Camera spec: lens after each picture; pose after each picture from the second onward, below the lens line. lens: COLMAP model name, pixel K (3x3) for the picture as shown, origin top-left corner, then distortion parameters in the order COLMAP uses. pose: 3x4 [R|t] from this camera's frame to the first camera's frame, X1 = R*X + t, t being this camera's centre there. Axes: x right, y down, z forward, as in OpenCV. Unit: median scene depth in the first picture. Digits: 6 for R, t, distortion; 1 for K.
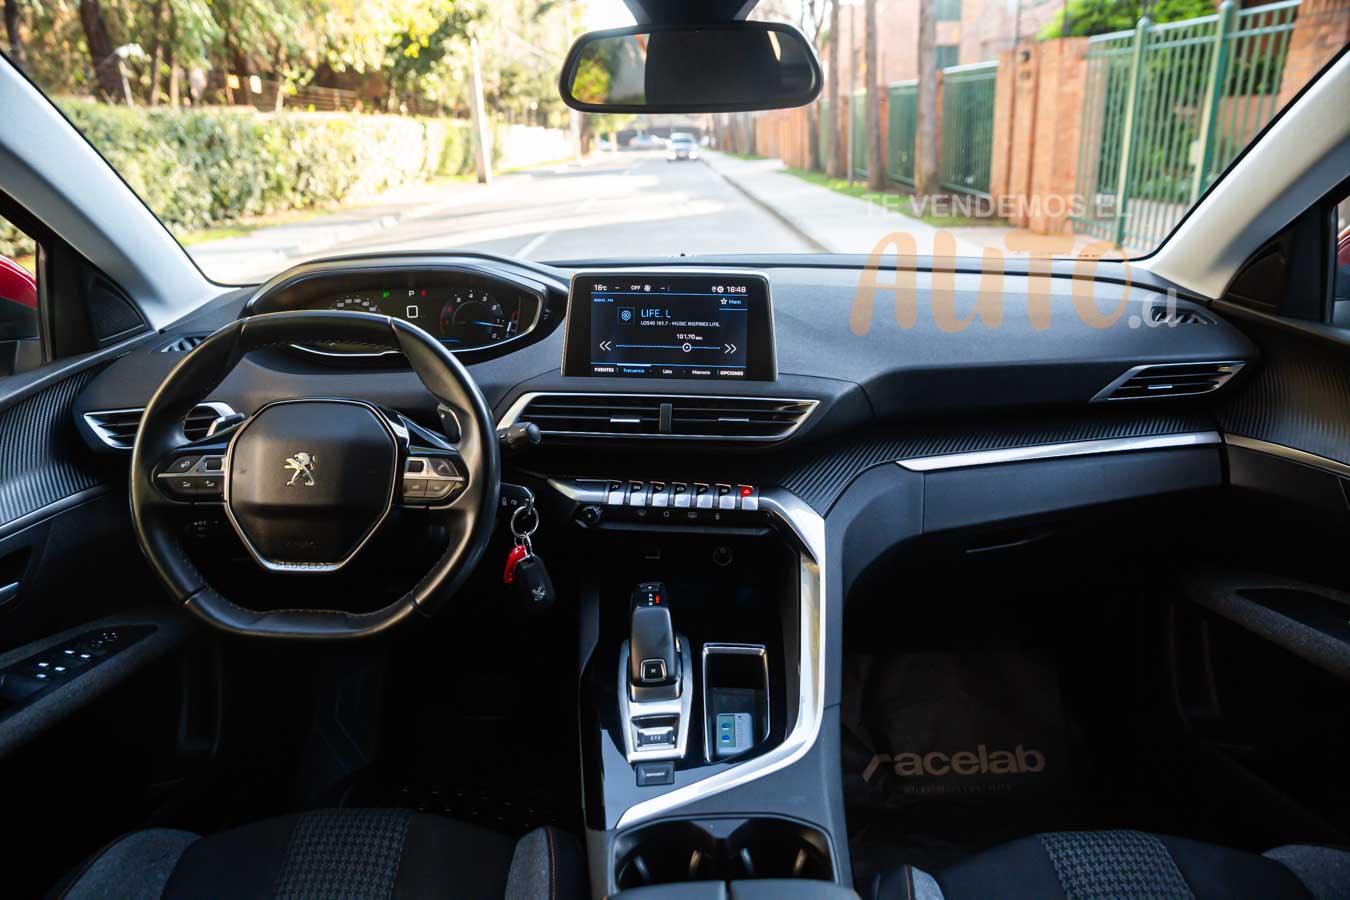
lens RADIAL K [[943.1, 0, 675.0], [0, 943.1, 450.0], [0, 0, 1]] dist [-0.133659, 0.092391]
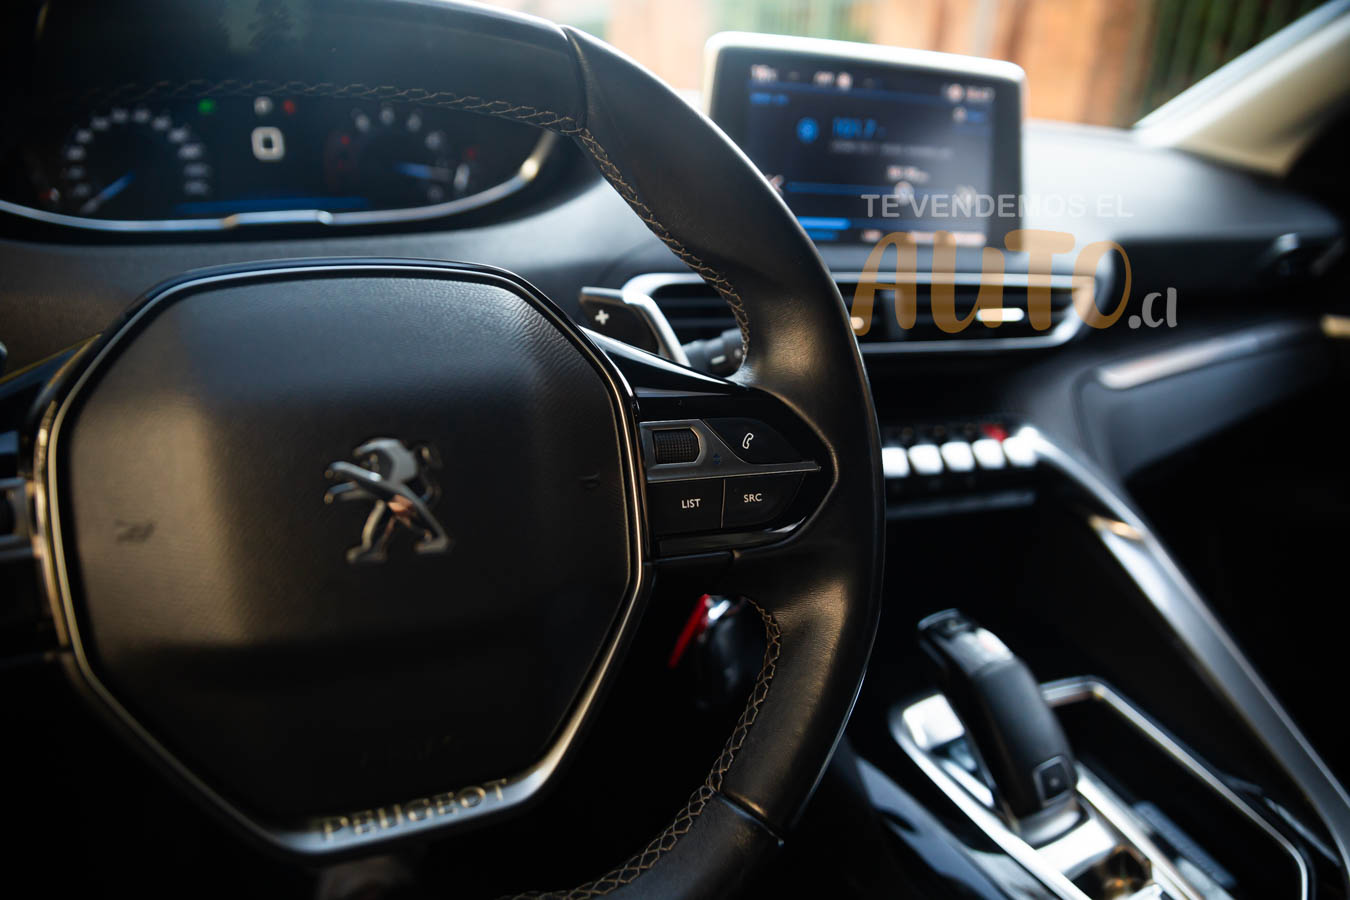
lens RADIAL K [[879.8, 0, 669.6], [0, 879.8, 452.8], [0, 0, 1]] dist [-0.134821, 0.073521]
pose [[0.900560, -0.103767, 0.422166, -0.353577], [0.073577, 0.993467, 0.087237, -0.008325], [-0.428460, -0.047500, 0.902311, 0.584416]]
